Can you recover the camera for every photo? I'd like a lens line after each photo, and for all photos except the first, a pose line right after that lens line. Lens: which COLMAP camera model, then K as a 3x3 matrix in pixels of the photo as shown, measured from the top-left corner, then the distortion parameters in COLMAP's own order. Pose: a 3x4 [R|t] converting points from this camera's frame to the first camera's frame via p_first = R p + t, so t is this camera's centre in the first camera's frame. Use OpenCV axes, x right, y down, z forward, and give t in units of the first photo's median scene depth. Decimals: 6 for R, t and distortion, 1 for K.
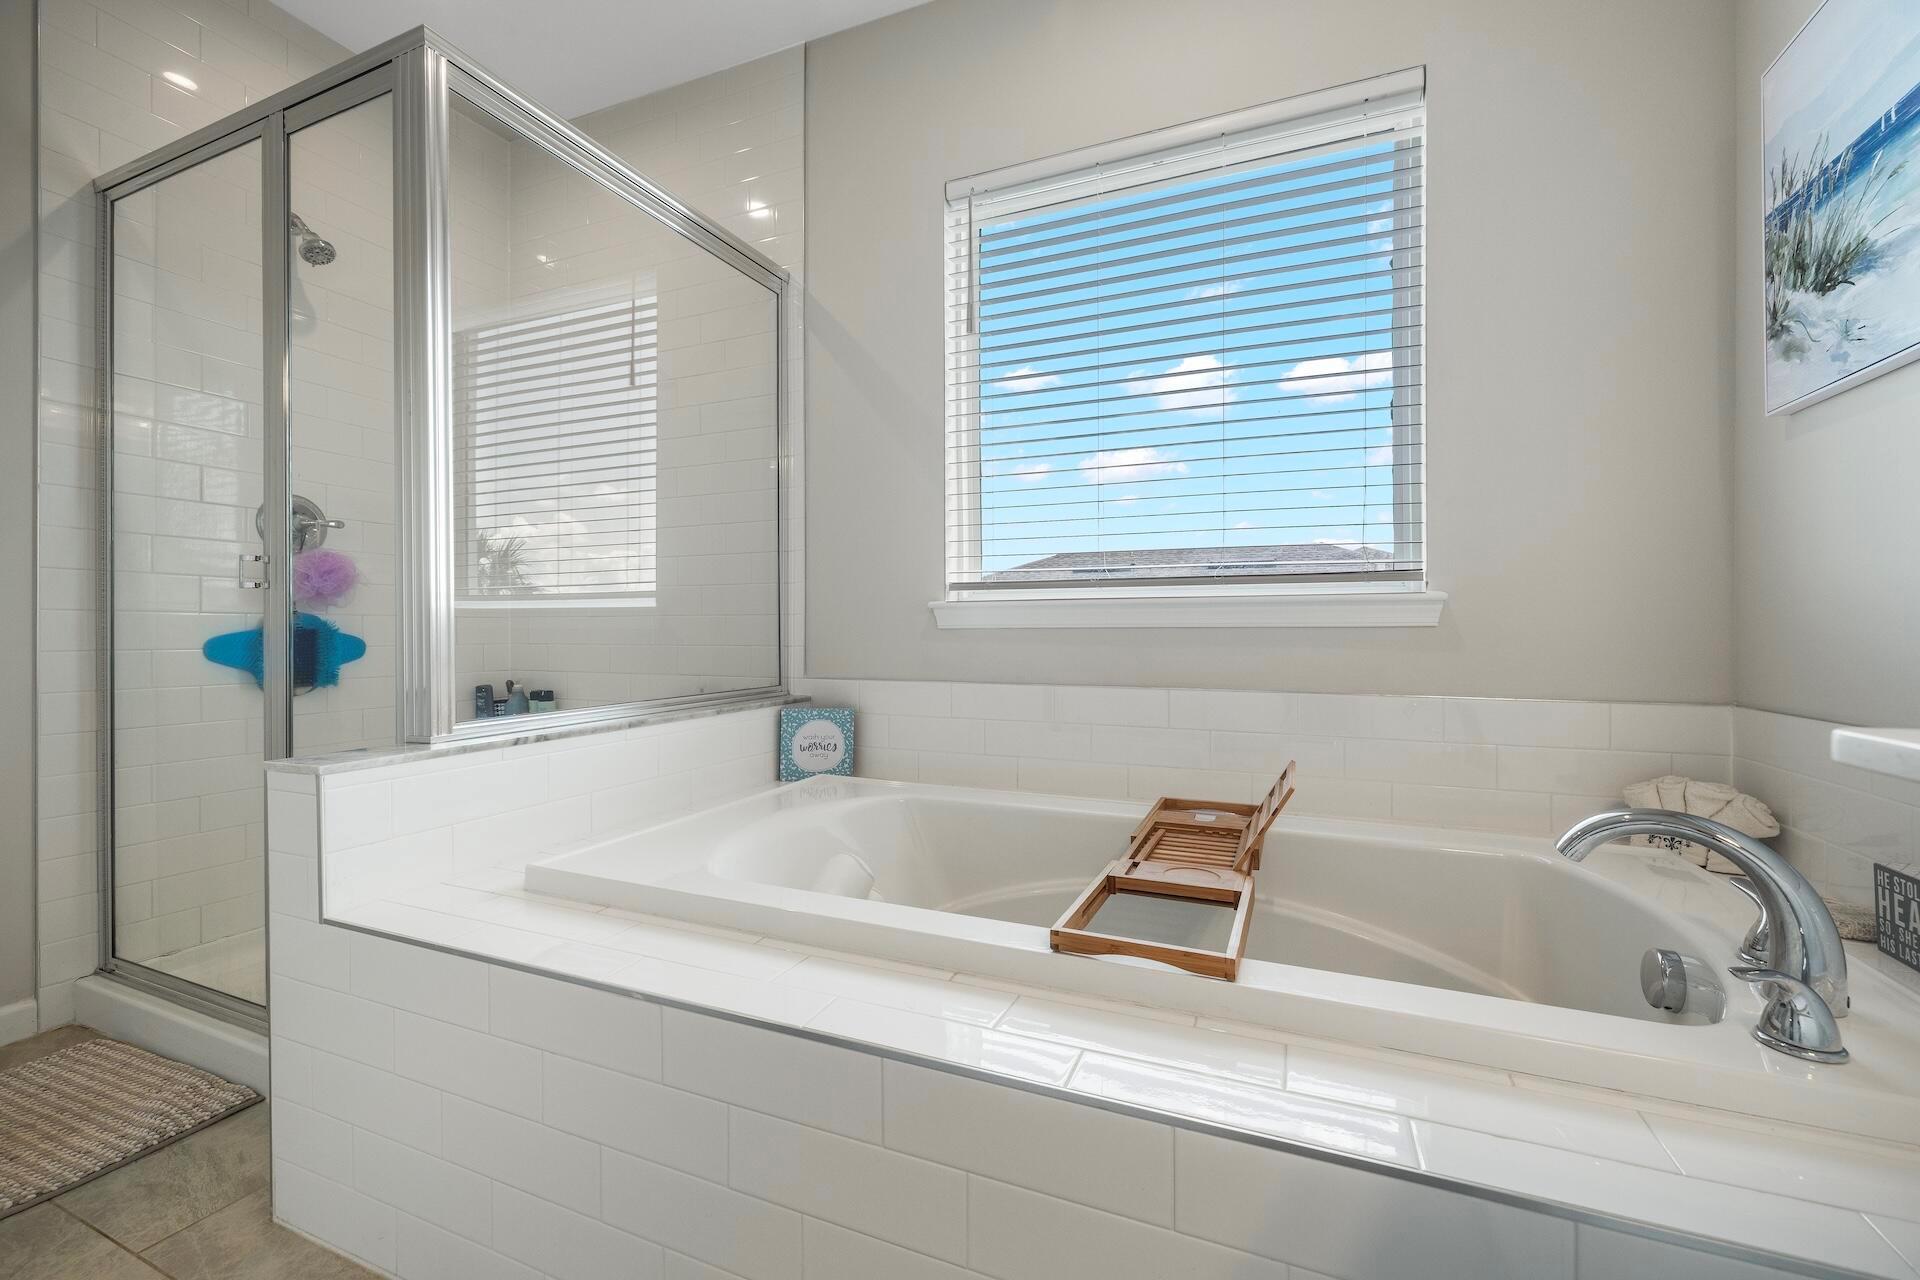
lens RADIAL K [[800.8, 0, 959.2], [0, 800.8, 633.8], [0, 0, 1]] dist [0.001244, -0.001501]
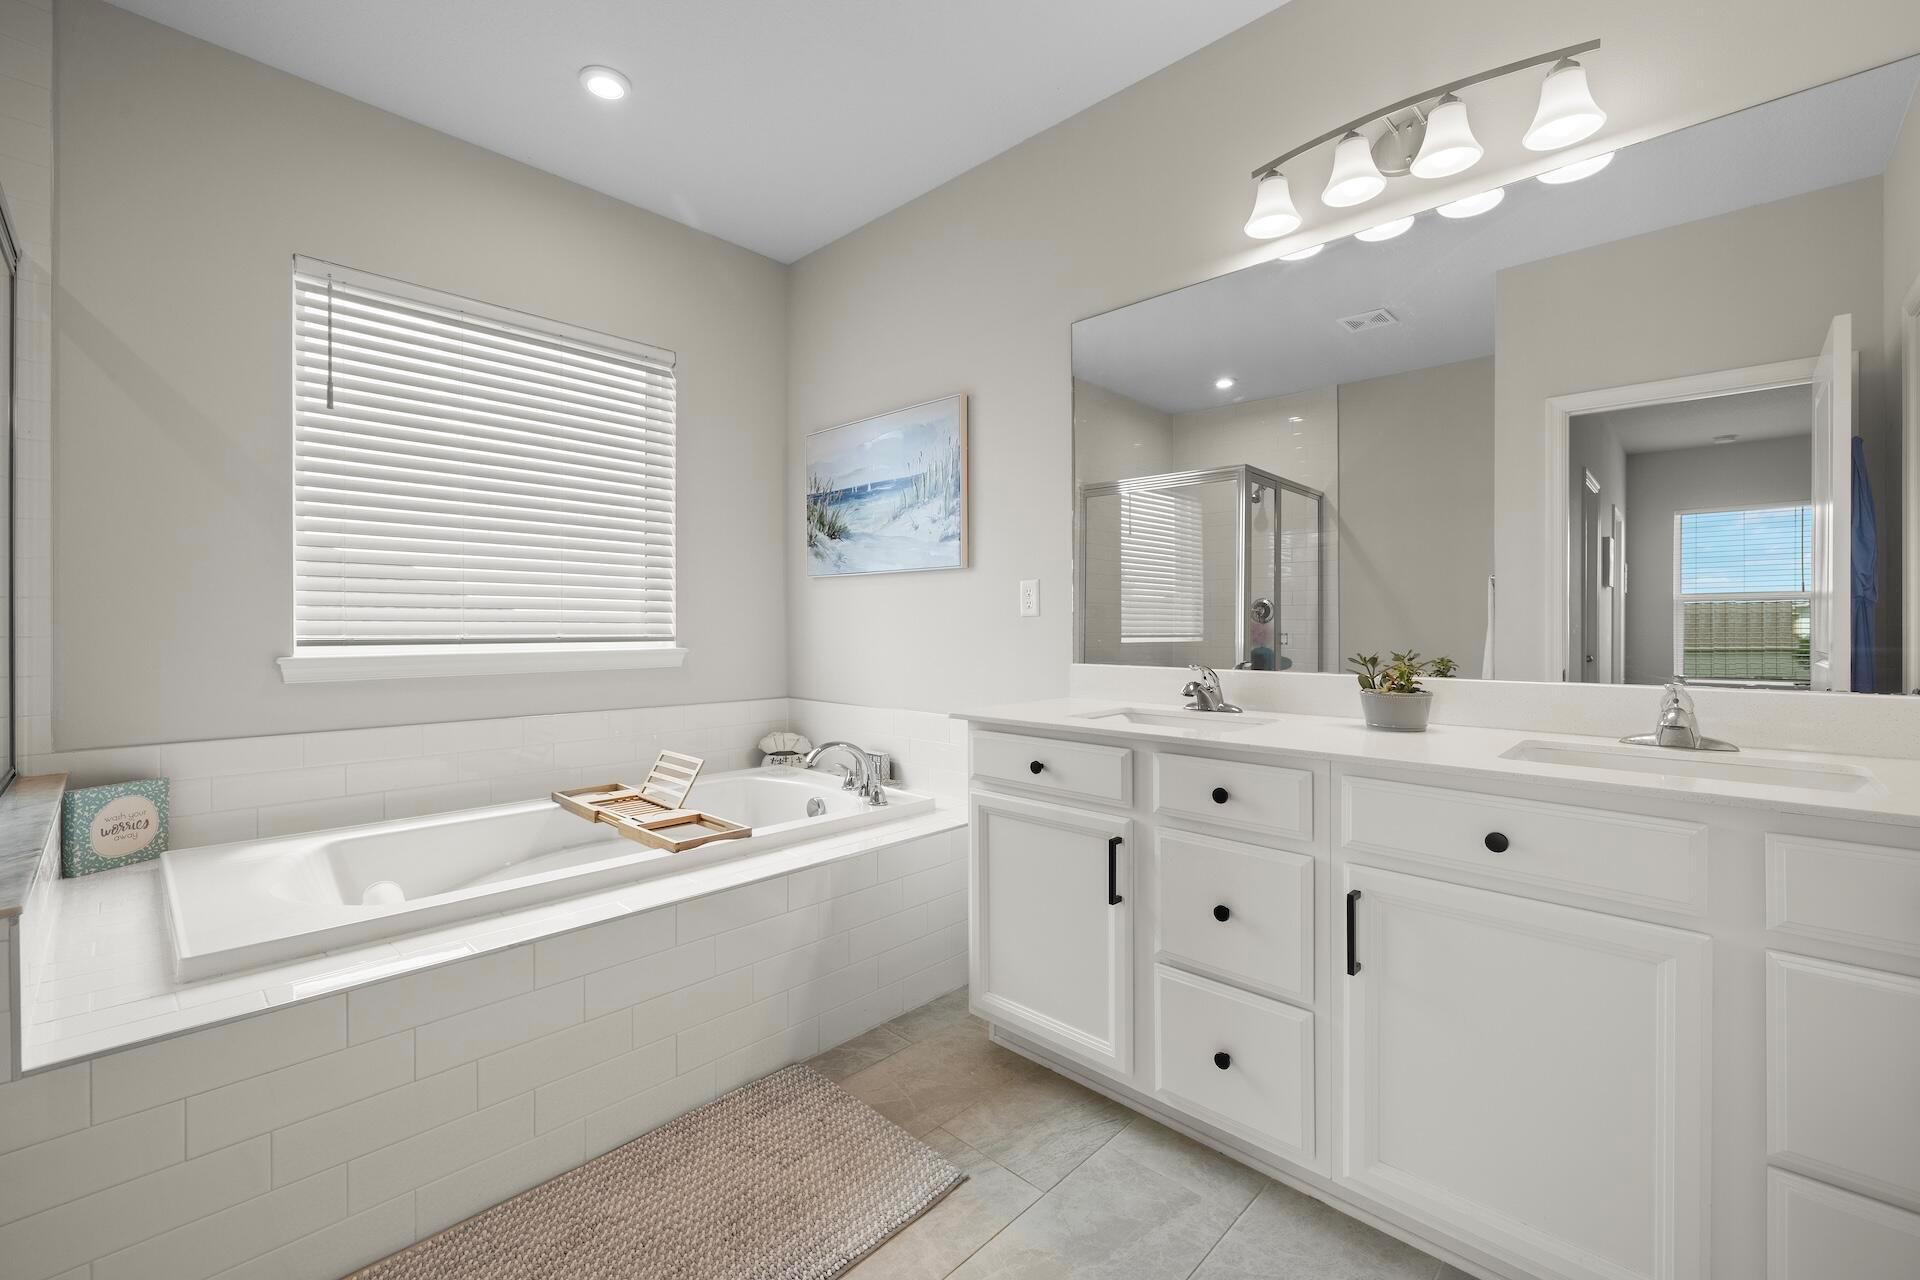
lens RADIAL K [[800.8, 0, 965.2], [0, 800.8, 630.3], [0, 0, 1]] dist [0.001244, -0.001501]
pose [[0.342546, -0.004864, 0.939489, -0.691289], [0.000991, 0.999988, 0.004816, -0.079373], [-0.939501, -0.000719, 0.342546, -0.171351]]
